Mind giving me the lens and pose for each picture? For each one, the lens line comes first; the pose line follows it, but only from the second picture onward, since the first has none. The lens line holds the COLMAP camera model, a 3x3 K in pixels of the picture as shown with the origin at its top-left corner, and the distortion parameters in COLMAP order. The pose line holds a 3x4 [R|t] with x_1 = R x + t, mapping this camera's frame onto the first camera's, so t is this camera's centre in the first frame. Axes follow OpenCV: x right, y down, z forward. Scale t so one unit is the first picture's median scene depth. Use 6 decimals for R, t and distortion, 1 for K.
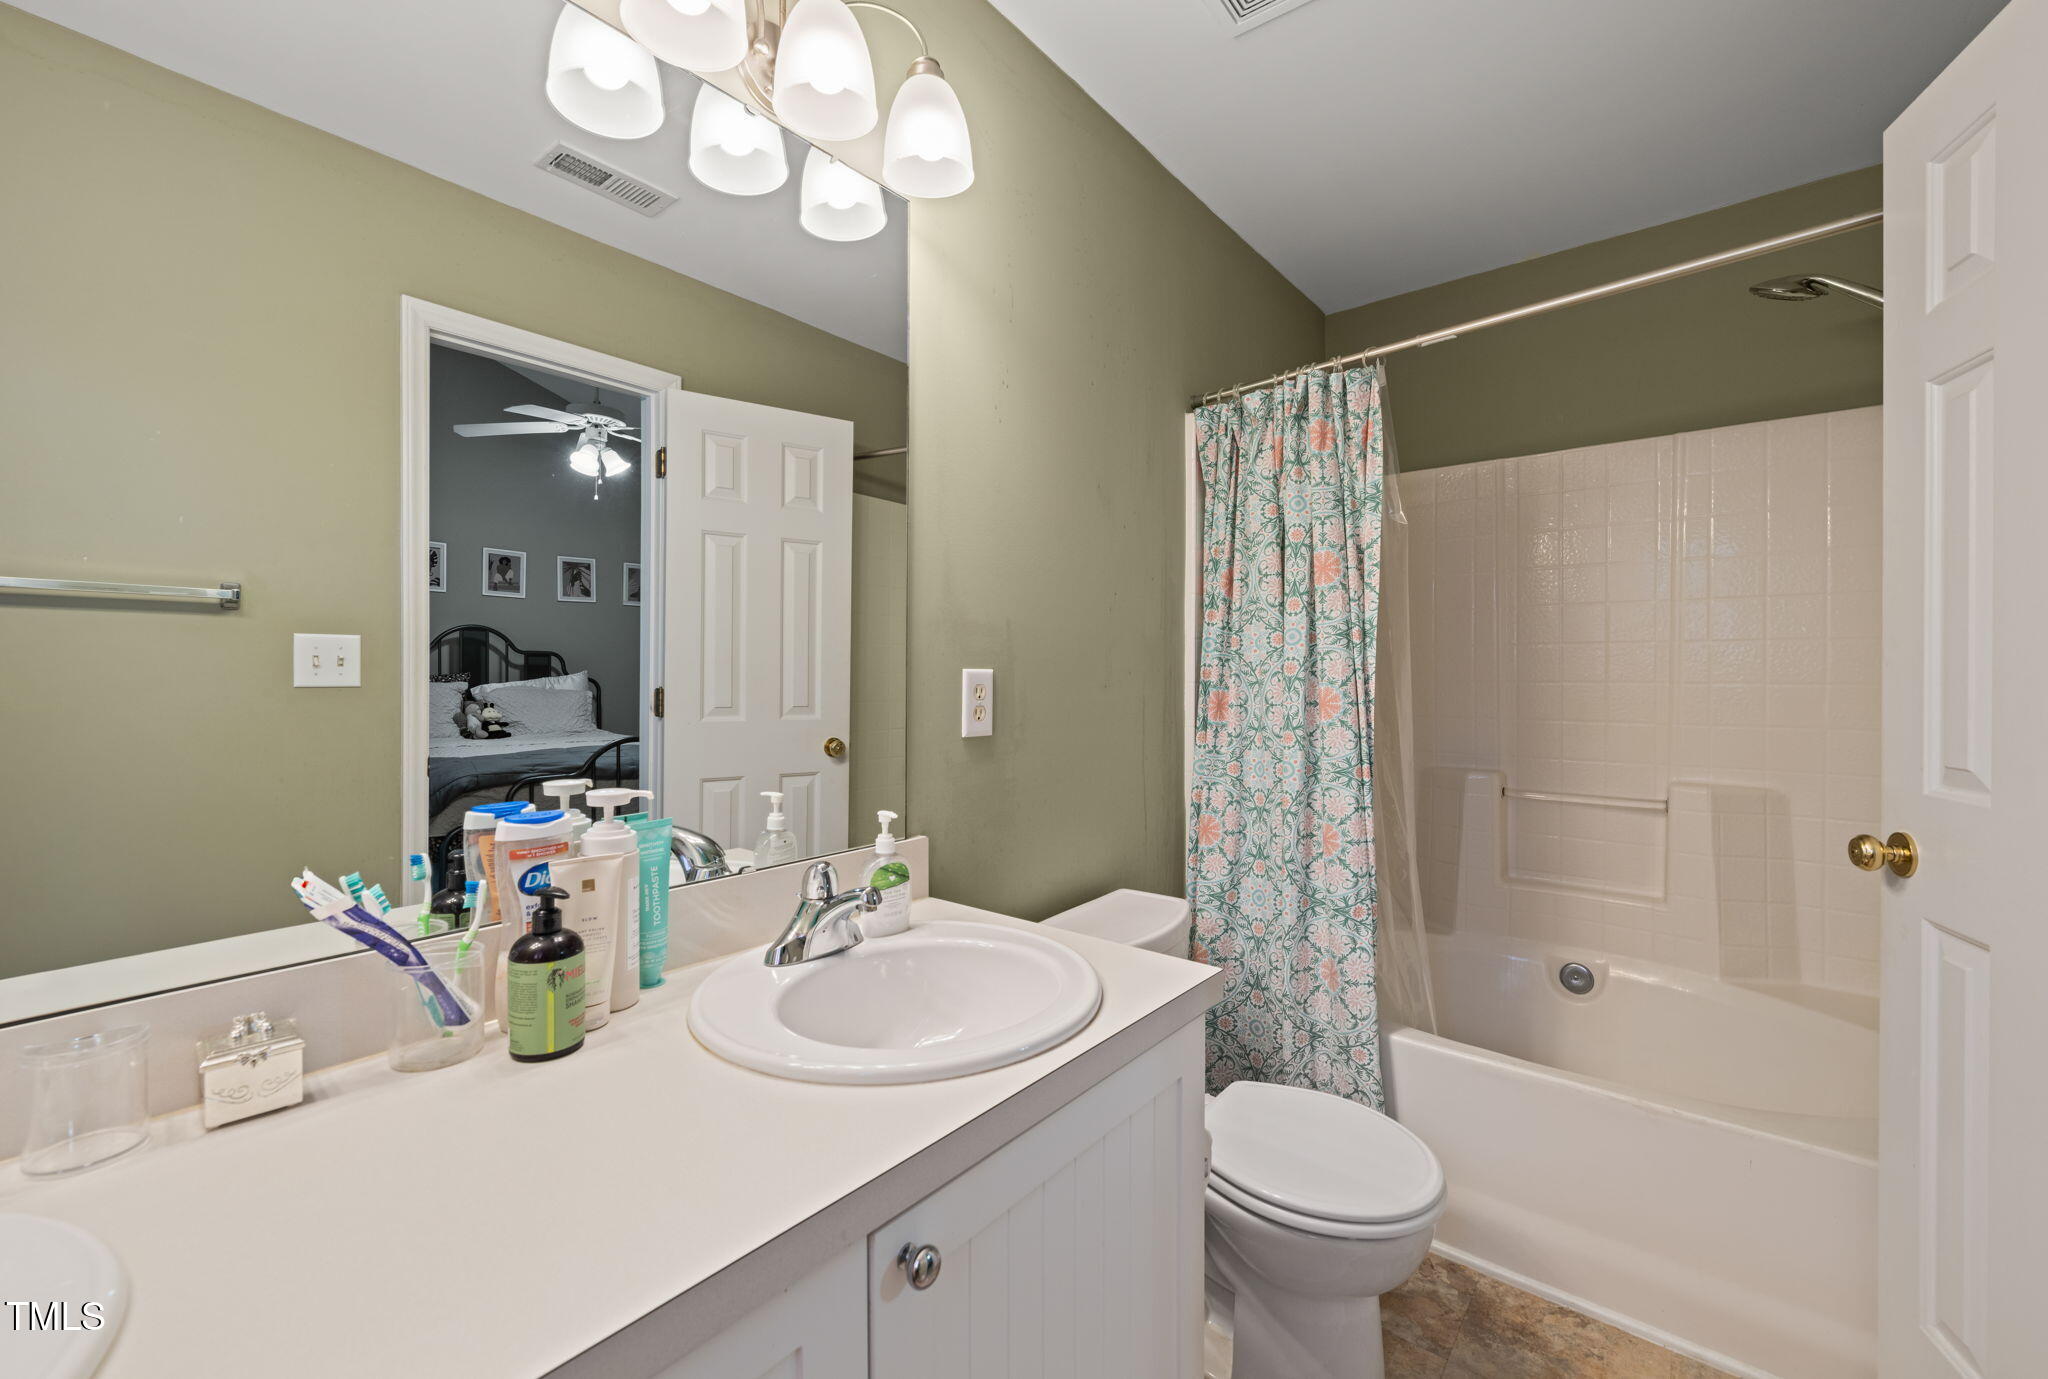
lens RADIAL K [[829.4, 0, 1022.7], [0, 829.4, 678.6], [0, 0, 1]] dist [-0.000029, -0.000031]
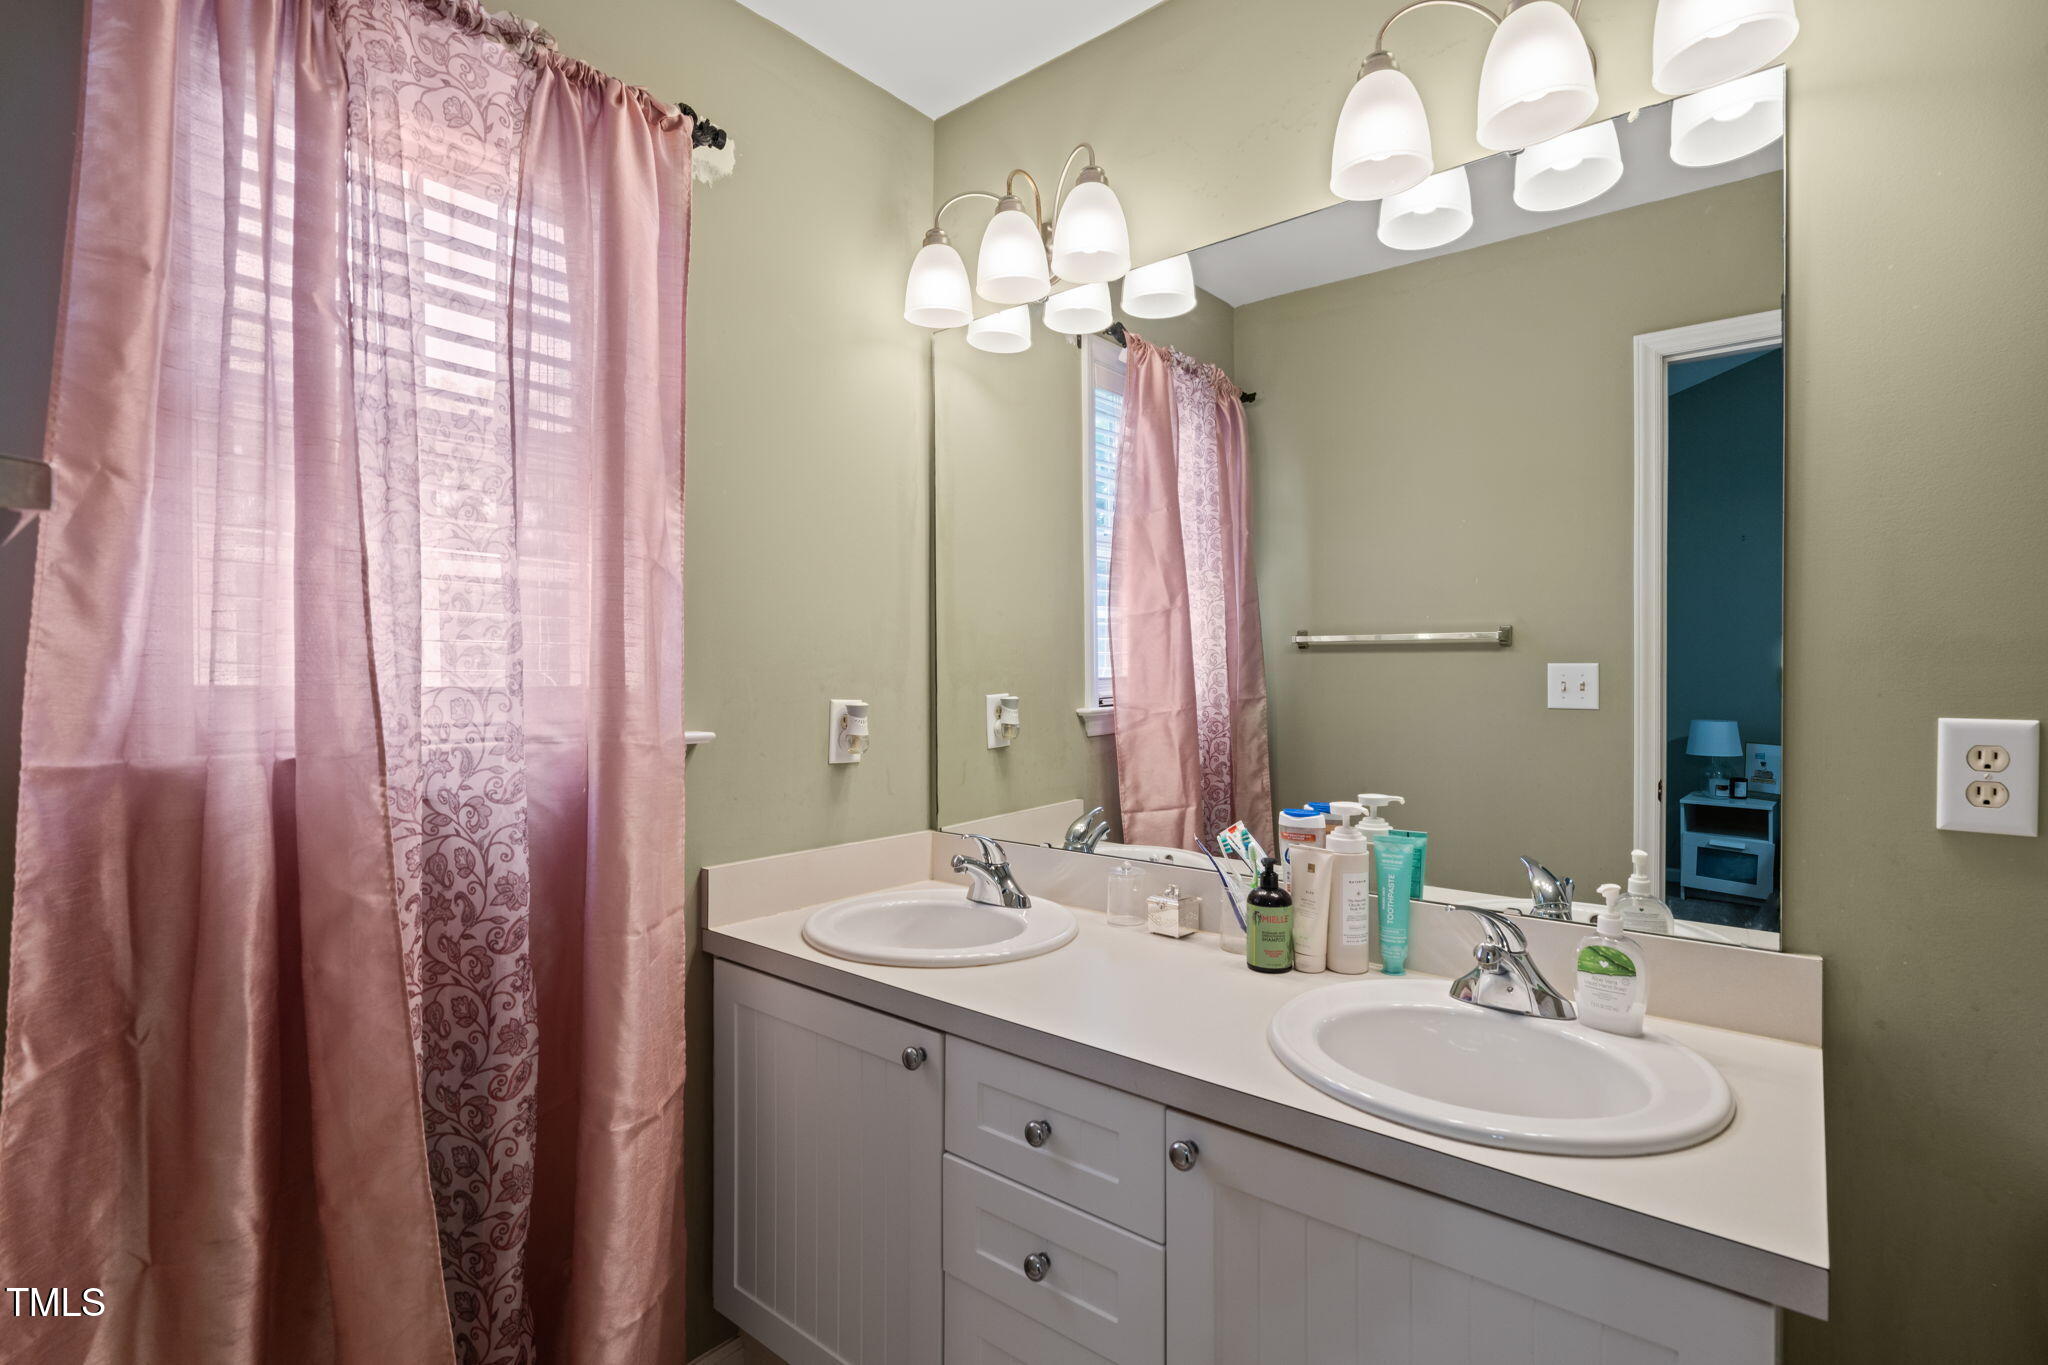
lens RADIAL K [[974.5, 0, 1024.0], [0, 974.5, 682.5], [0, 0, 1]] dist [0.000834, 0.000214]
pose [[-0.004260, 0.005515, -0.999976, 0.779840], [-0.006249, 0.999965, 0.005541, -0.045019], [0.999971, 0.006272, -0.004225, 0.382530]]
